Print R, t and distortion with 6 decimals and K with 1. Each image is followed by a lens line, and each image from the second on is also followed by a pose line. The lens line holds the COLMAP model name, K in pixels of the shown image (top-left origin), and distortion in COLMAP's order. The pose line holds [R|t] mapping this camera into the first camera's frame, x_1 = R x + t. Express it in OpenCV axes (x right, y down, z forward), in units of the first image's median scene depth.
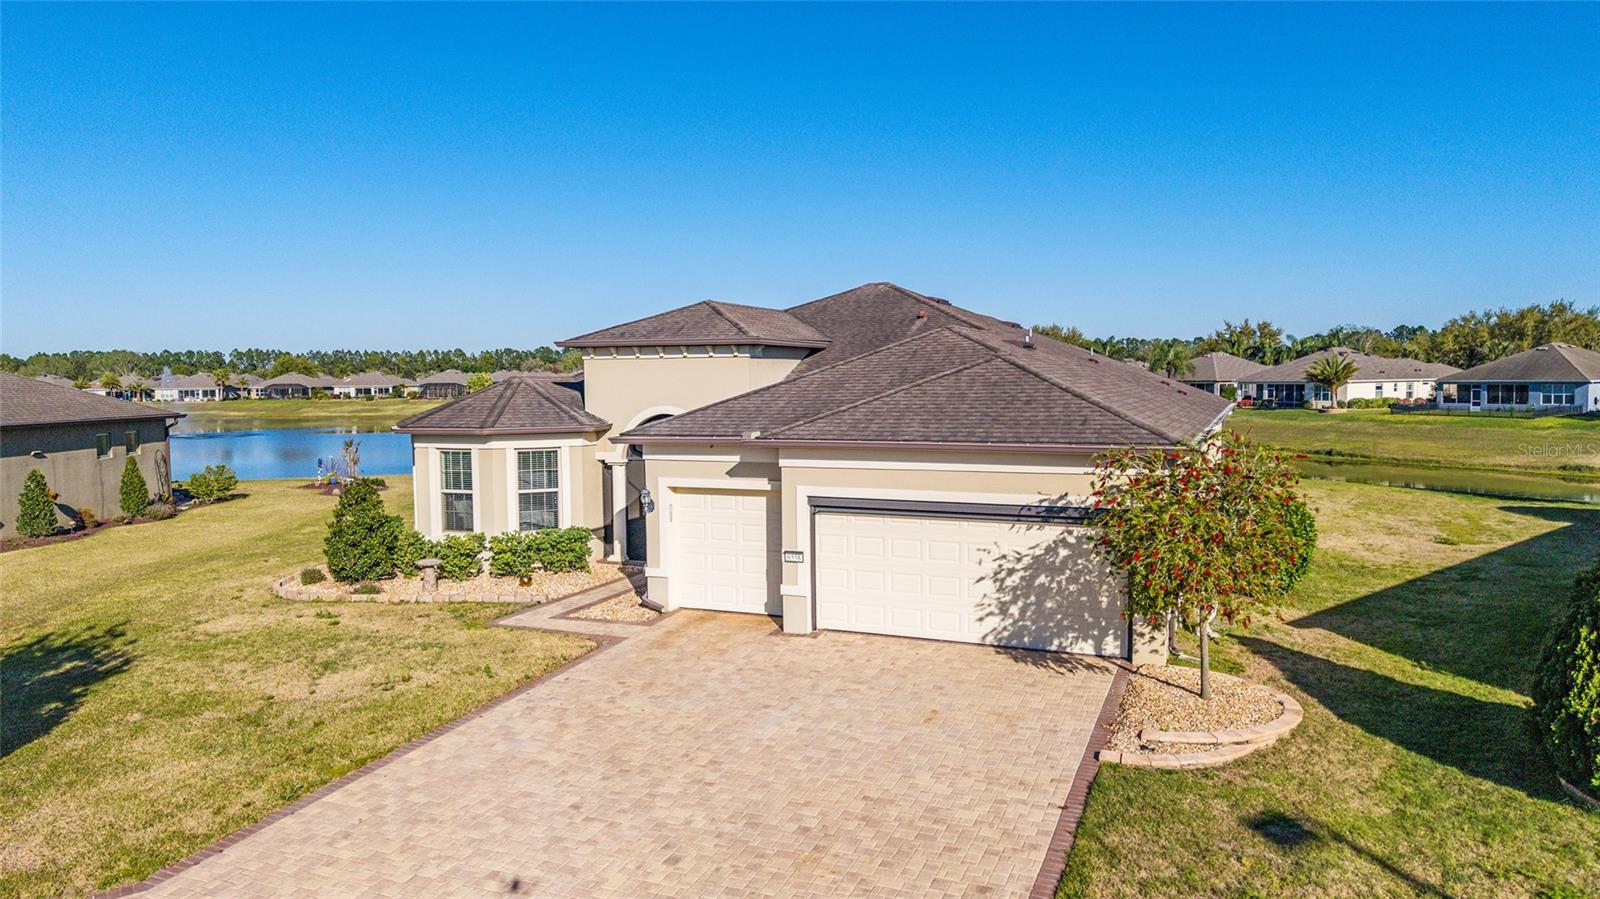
lens RADIAL K [[1078.3, 0, 800.9], [0, 1078.3, 440.6], [0, 0, 1]] dist [0.040633, -0.054051]
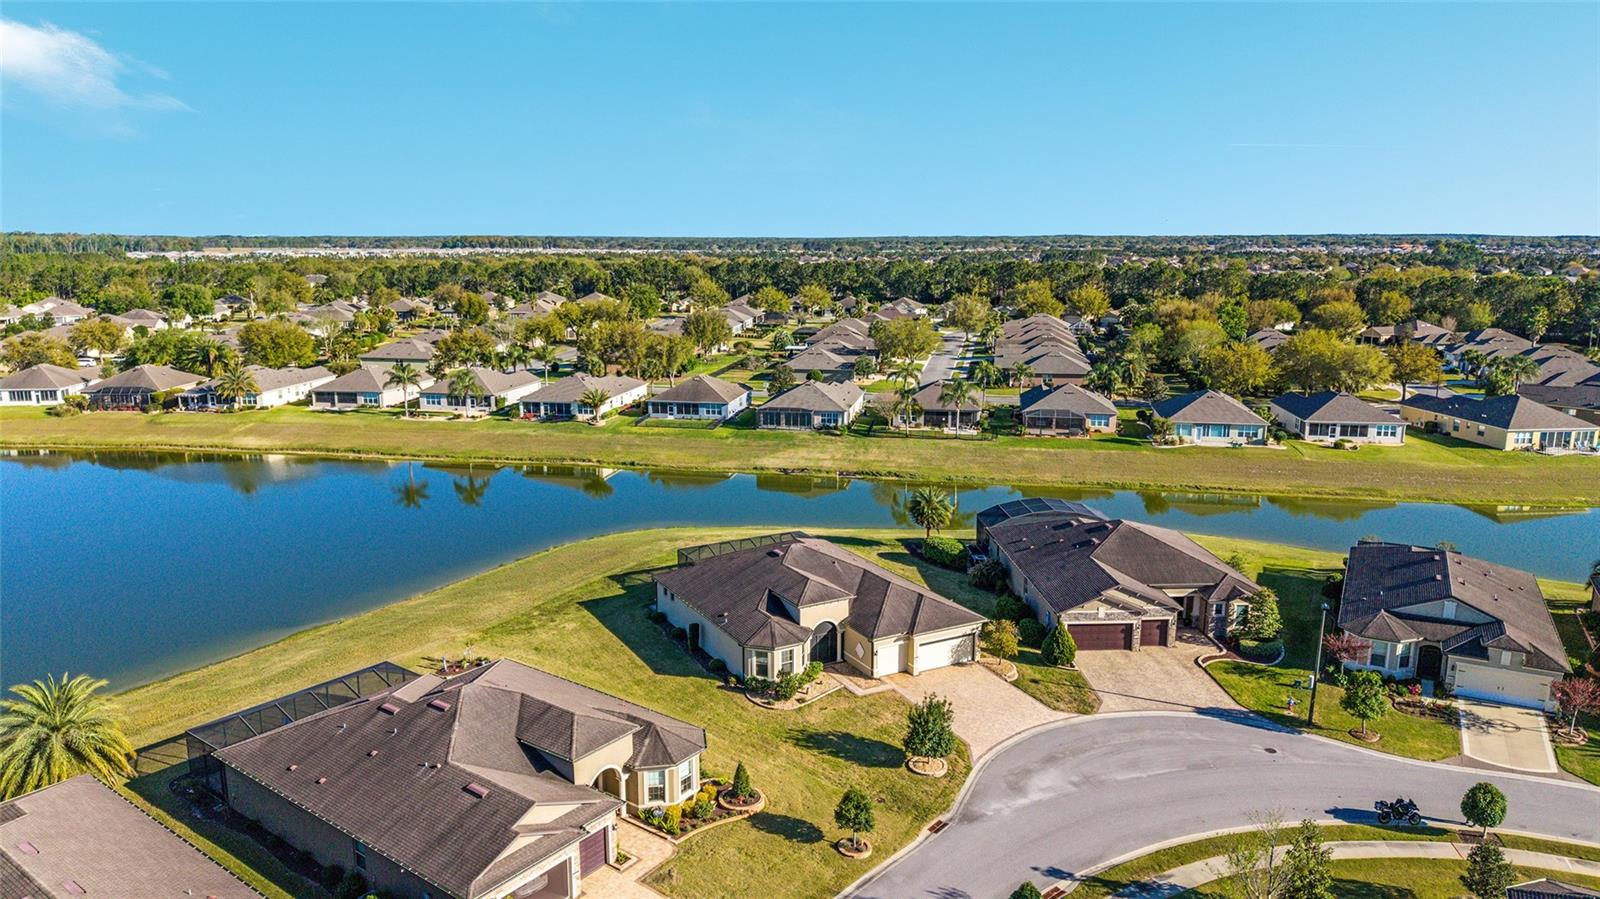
lens RADIAL K [[1074.6, 0, 798.0], [0, 1074.6, 428.2], [0, 0, 1]] dist [0.042372, -0.047993]
pose [[0.612518, -0.126764, 0.780226, -3.404628], [0.036432, 0.990536, 0.132331, -1.335913], [-0.789617, -0.052630, 0.611339, -1.170242]]
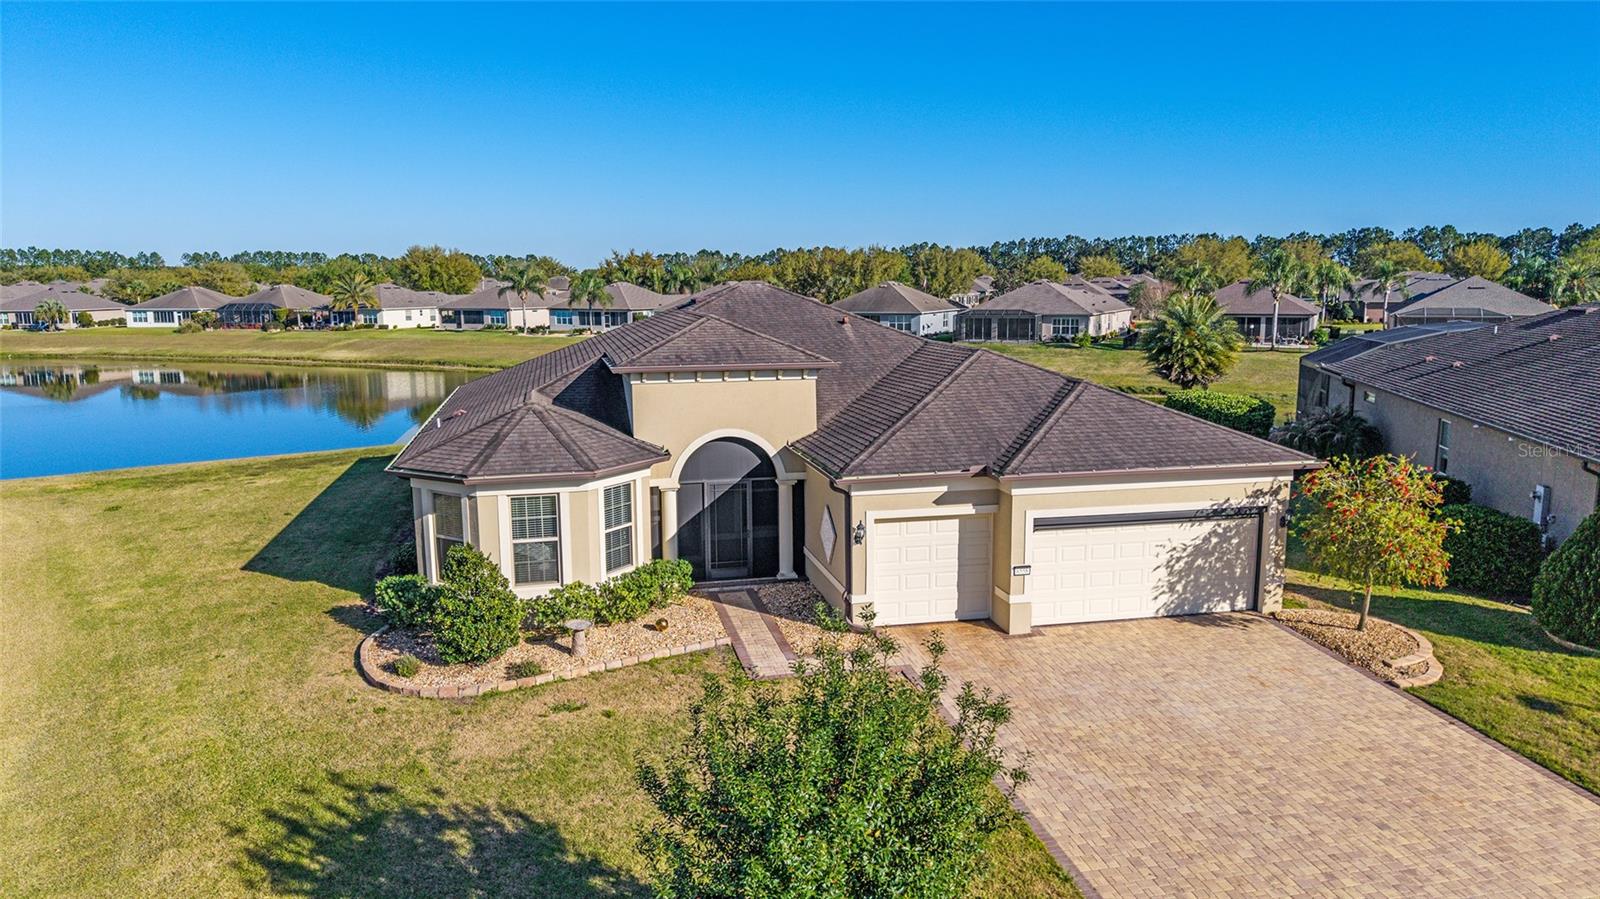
lens RADIAL K [[1066.0, 0, 795.8], [0, 1066.0, 456.2], [0, 0, 1]] dist [0.022970, -0.023655]
pose [[0.810525, -0.089823, 0.578776, -0.826454], [0.032376, 0.993531, 0.108851, -0.142977], [-0.584809, -0.069488, 0.808189, 0.205072]]
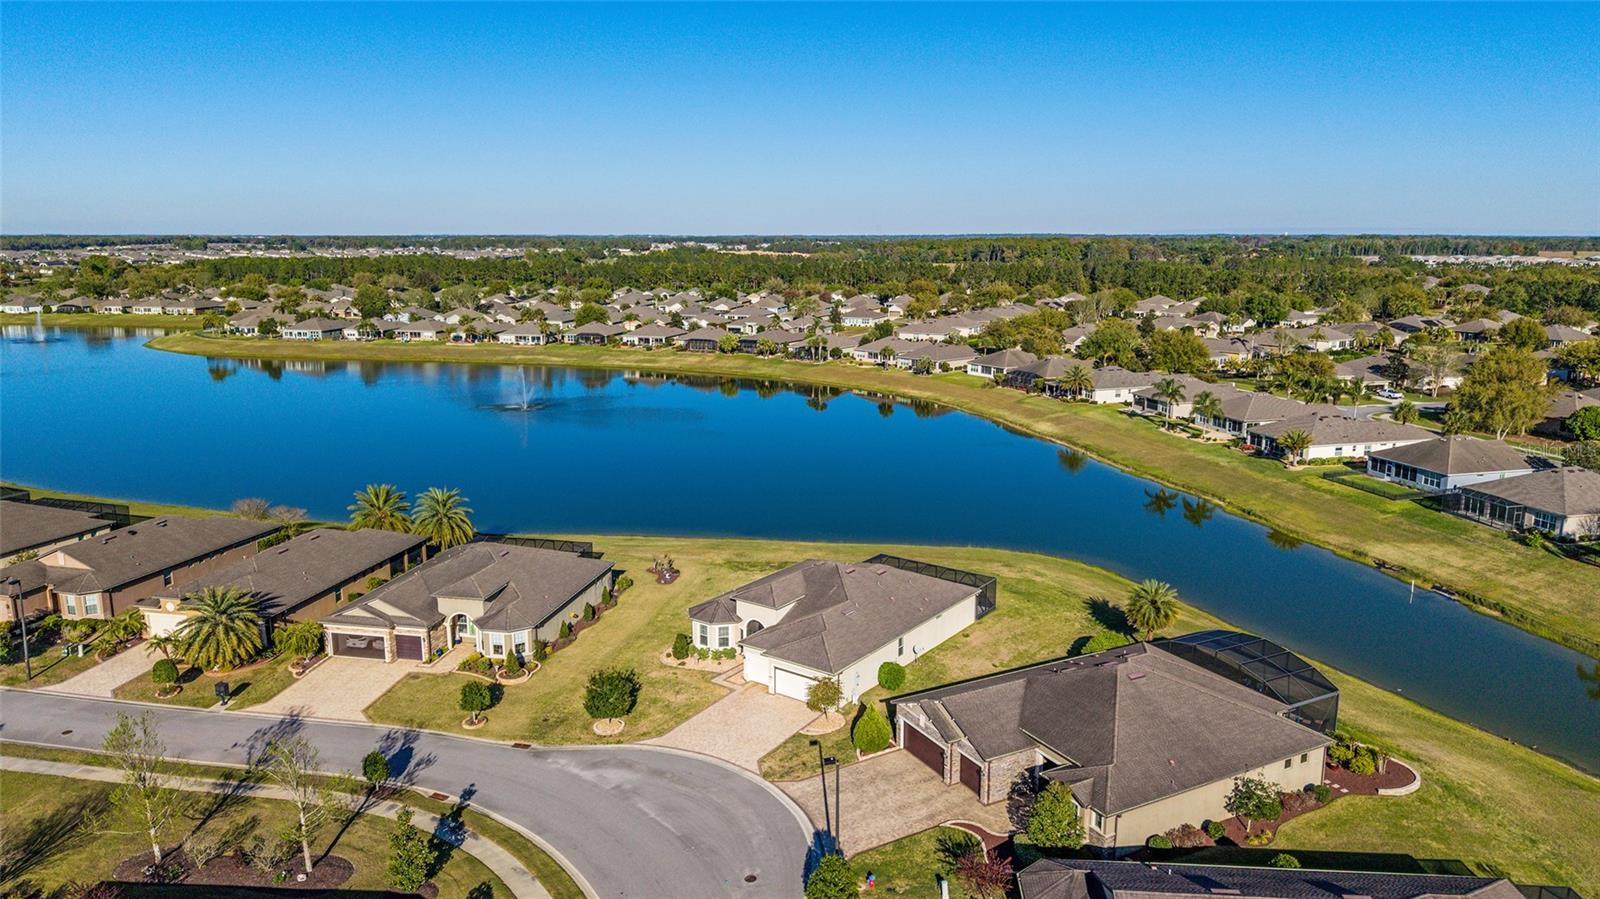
lens RADIAL K [[1074.6, 0, 798.0], [0, 1074.6, 428.2], [0, 0, 1]] dist [0.042372, -0.047993]
pose [[0.973414, 0.050968, -0.223308, 1.044399], [-0.023592, 0.992053, 0.123590, -1.473166], [0.227833, -0.115036, 0.966881, -3.207741]]
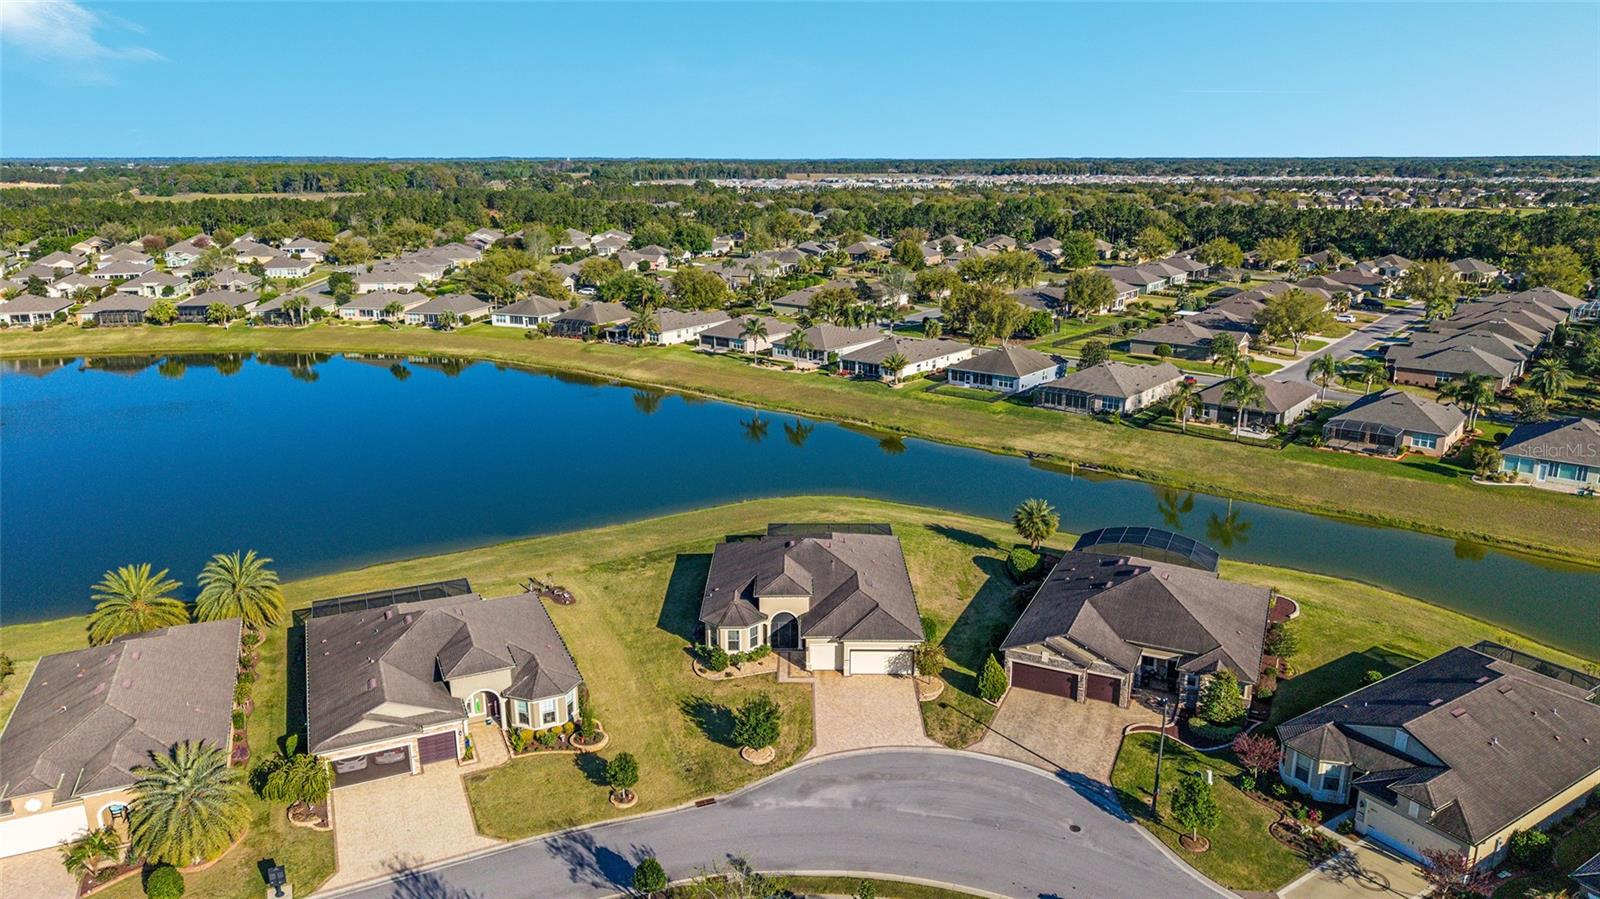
lens RADIAL K [[1074.6, 0, 798.0], [0, 1074.6, 428.2], [0, 0, 1]] dist [0.042372, -0.047993]
pose [[0.919647, -0.086784, 0.383039, -1.866753], [0.014010, 0.981910, 0.188832, -1.737517], [-0.392497, -0.168292, 0.904226, -2.939636]]
